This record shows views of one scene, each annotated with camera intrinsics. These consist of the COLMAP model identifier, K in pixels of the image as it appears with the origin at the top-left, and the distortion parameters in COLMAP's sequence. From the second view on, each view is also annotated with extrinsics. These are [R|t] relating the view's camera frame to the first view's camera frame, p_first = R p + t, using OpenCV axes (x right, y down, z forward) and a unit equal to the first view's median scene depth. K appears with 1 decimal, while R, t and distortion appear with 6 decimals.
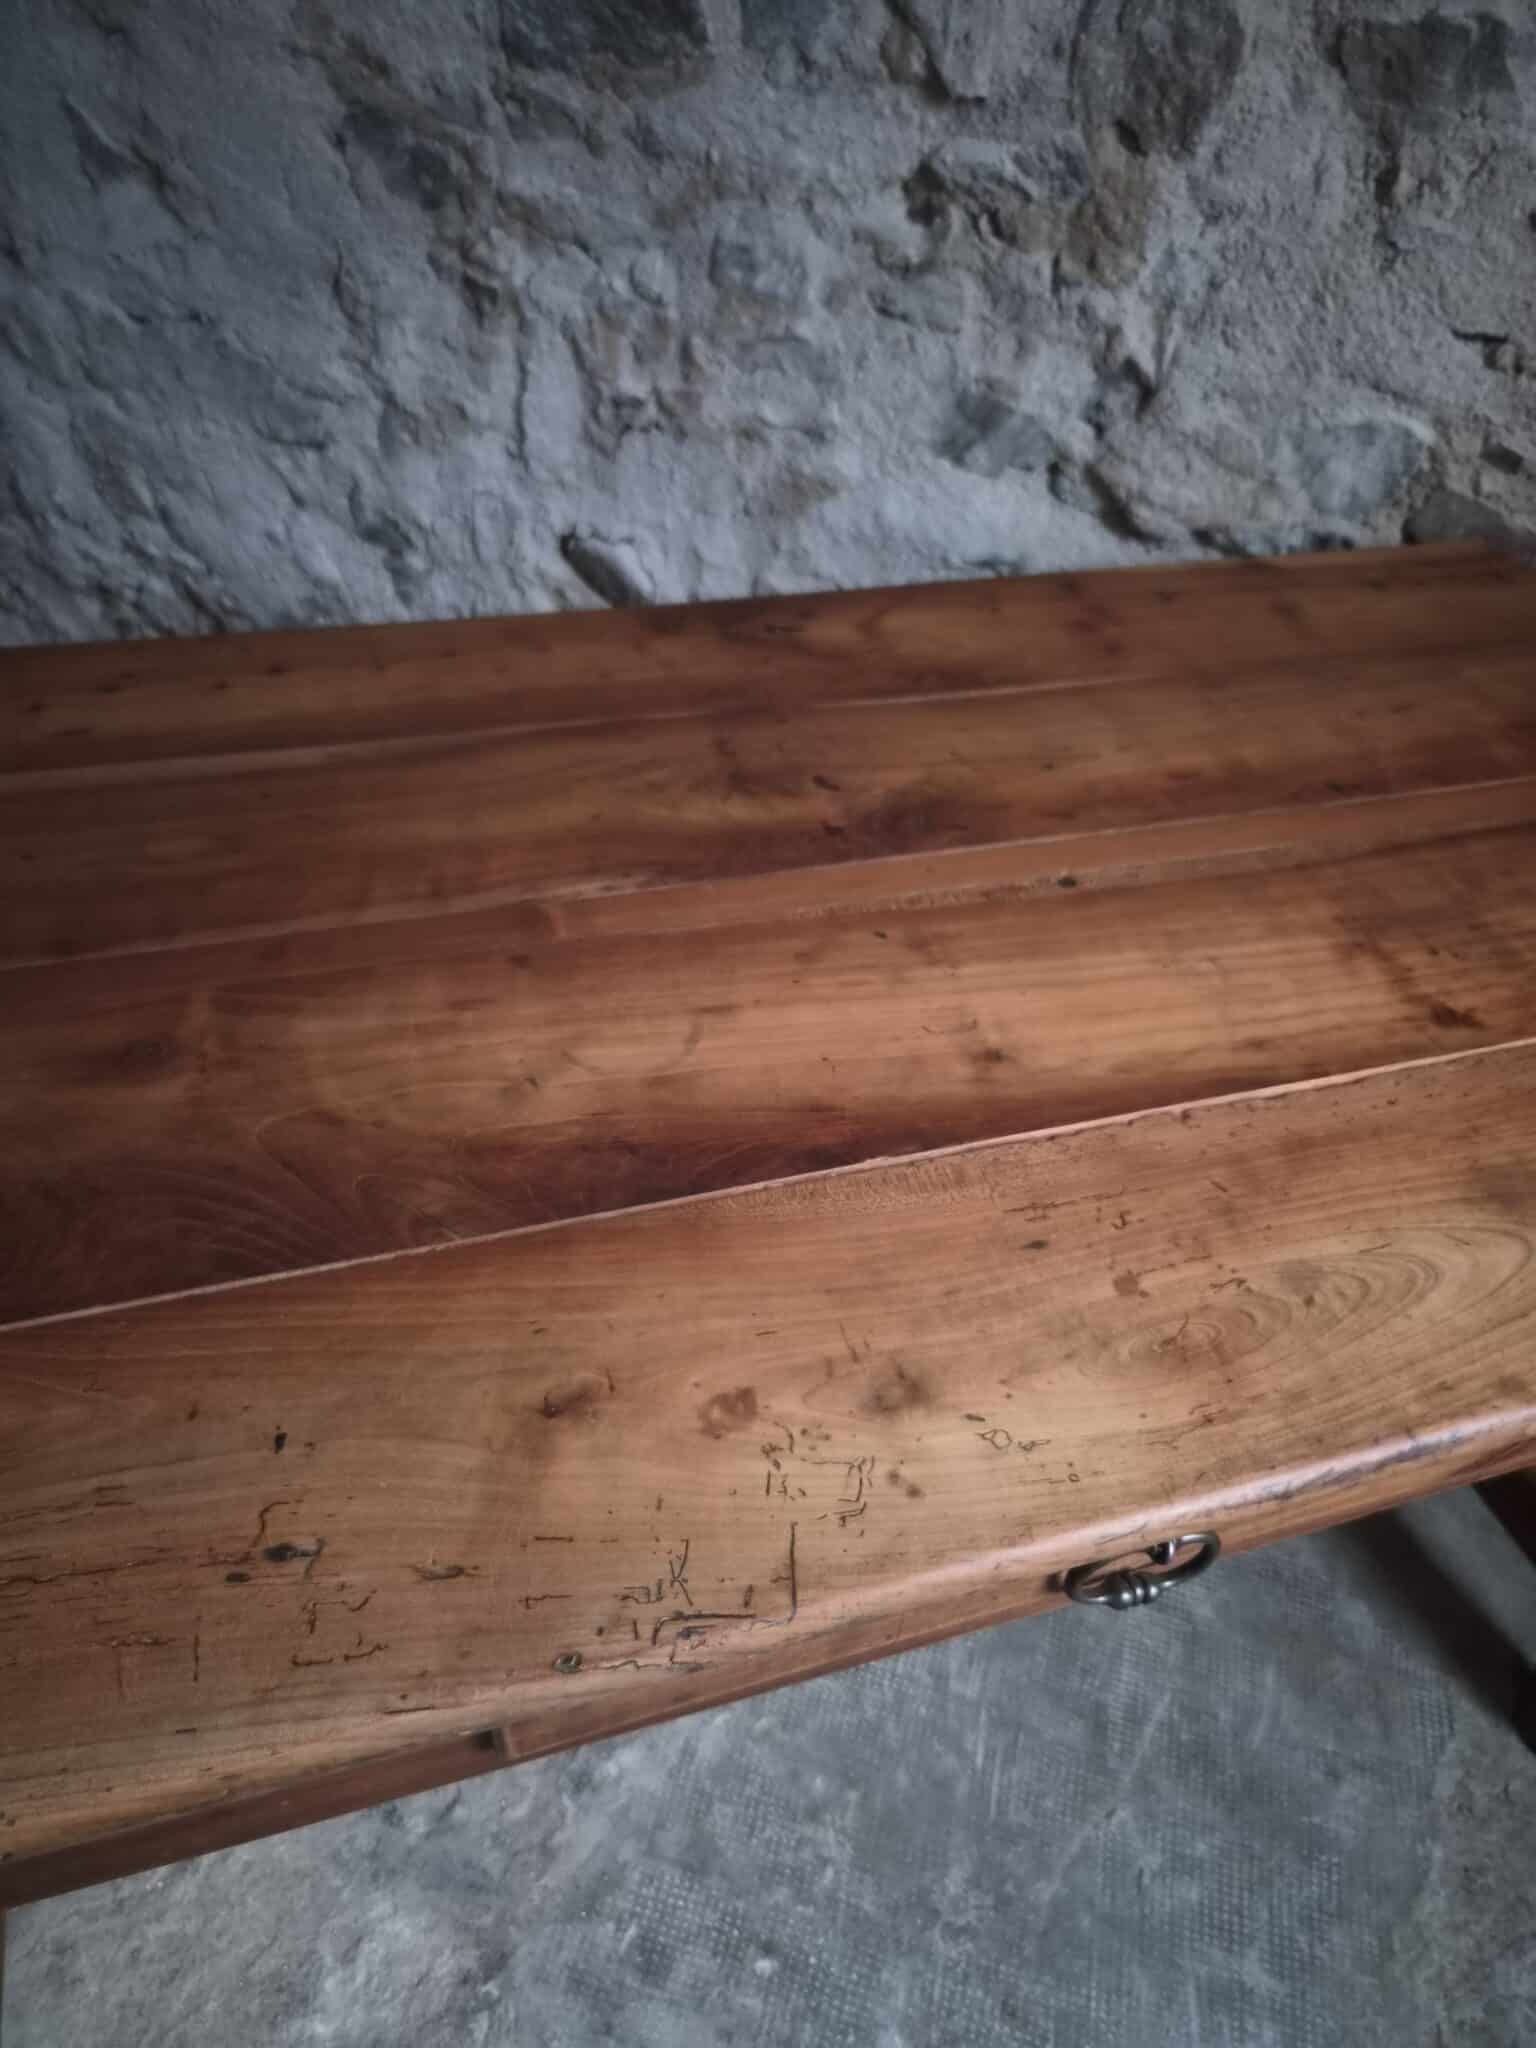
lens RADIAL K [[1393.3, 0, 778.4], [0, 1393.3, 1037.3], [0, 0, 1]] dist [0.047142, -0.043884]
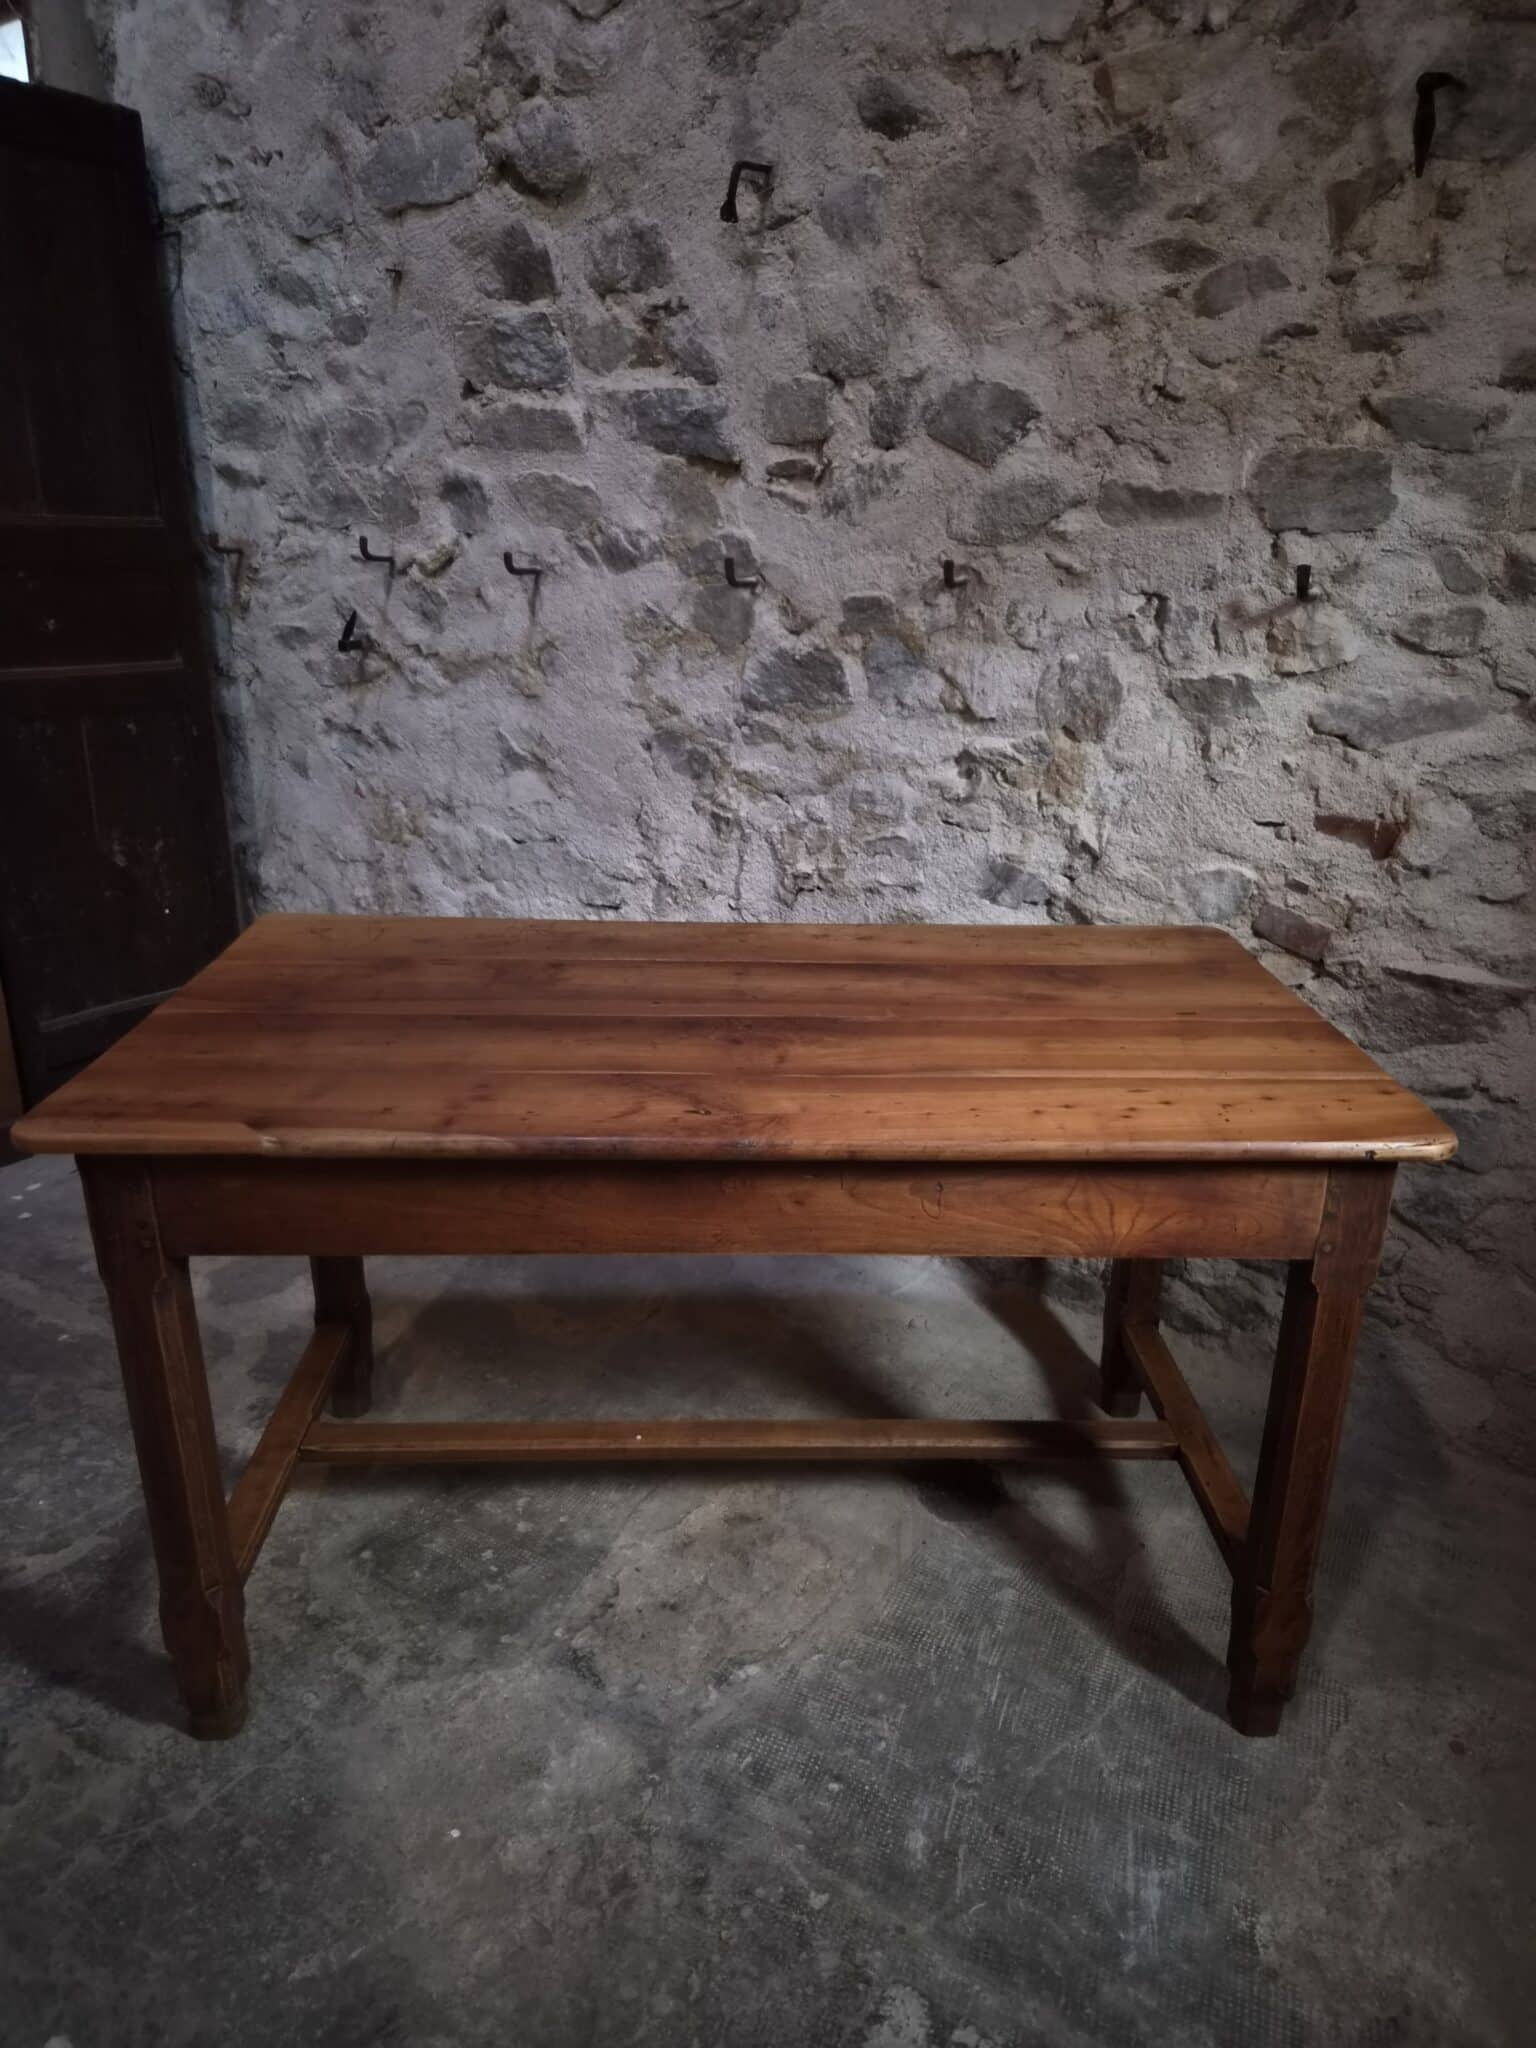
lens RADIAL K [[1364.9, 0, 777.0], [0, 1364.9, 1016.2], [0, 0, 1]] dist [0.072473, -0.057119]
pose [[0.990515, 0.003438, -0.137364, 0.108084], [-0.052975, 0.931960, -0.358671, 0.358267], [0.126784, 0.362546, 0.923302, -0.553911]]
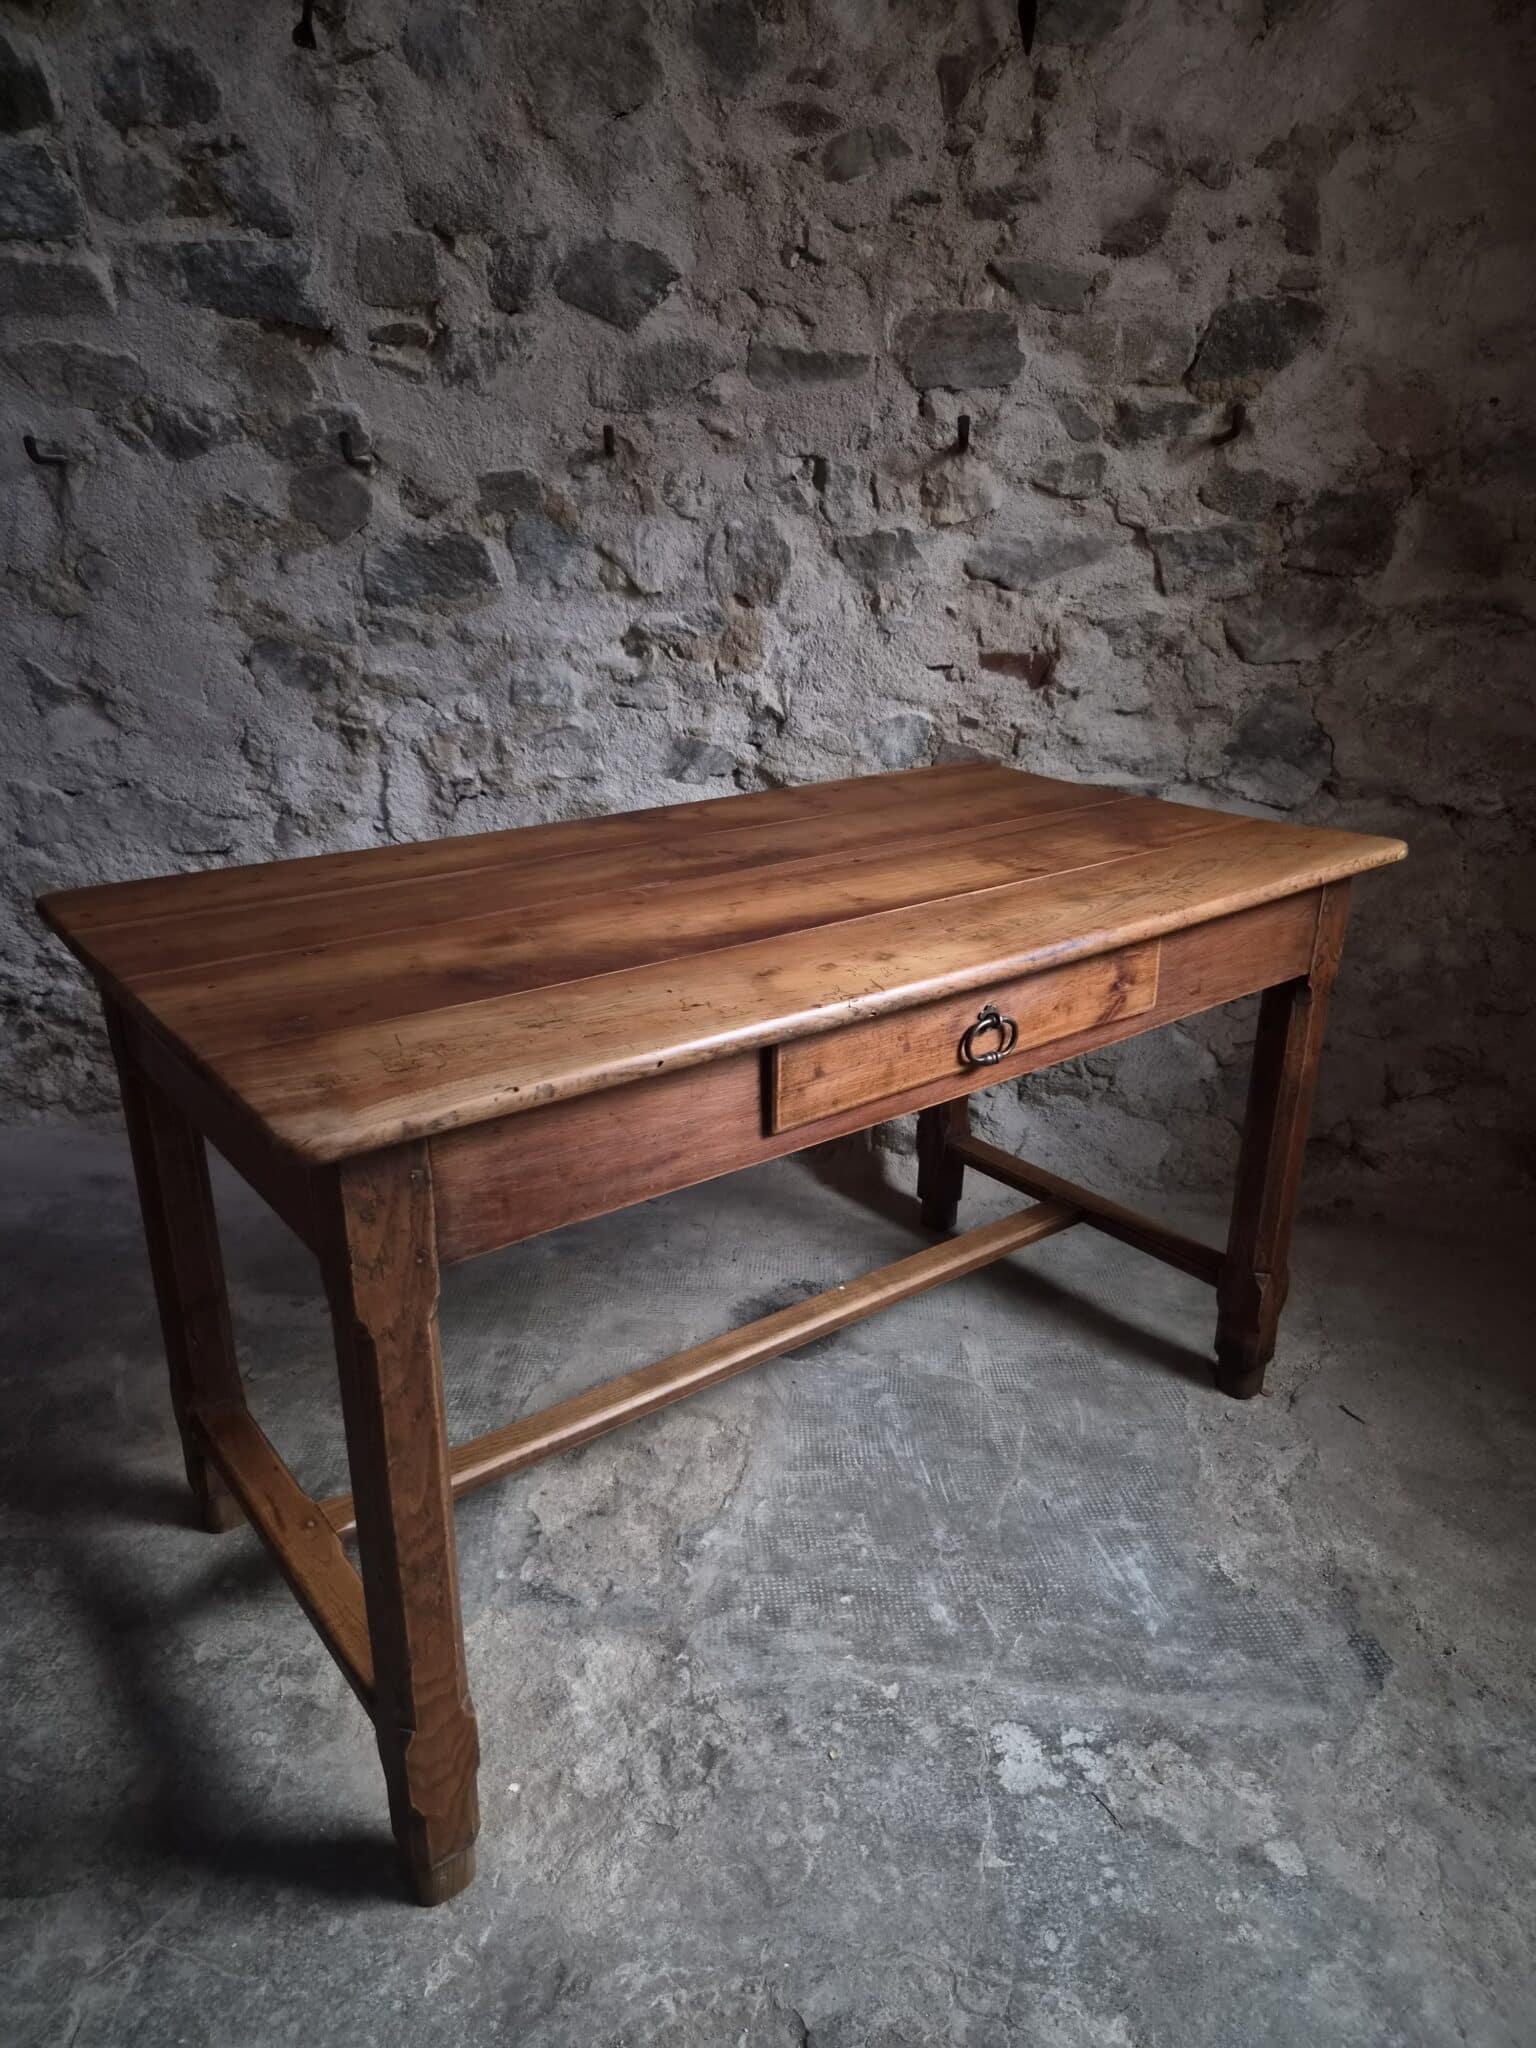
lens RADIAL K [[1366.8, 0, 758.0], [0, 1366.8, 1026.0], [0, 0, 1]] dist [0.063853, -0.047784]
pose [[0.940266, -0.177486, 0.290515, -0.354240], [0.264821, 0.917573, -0.296528, 0.424448], [-0.213939, 0.355749, 0.909765, -0.467698]]
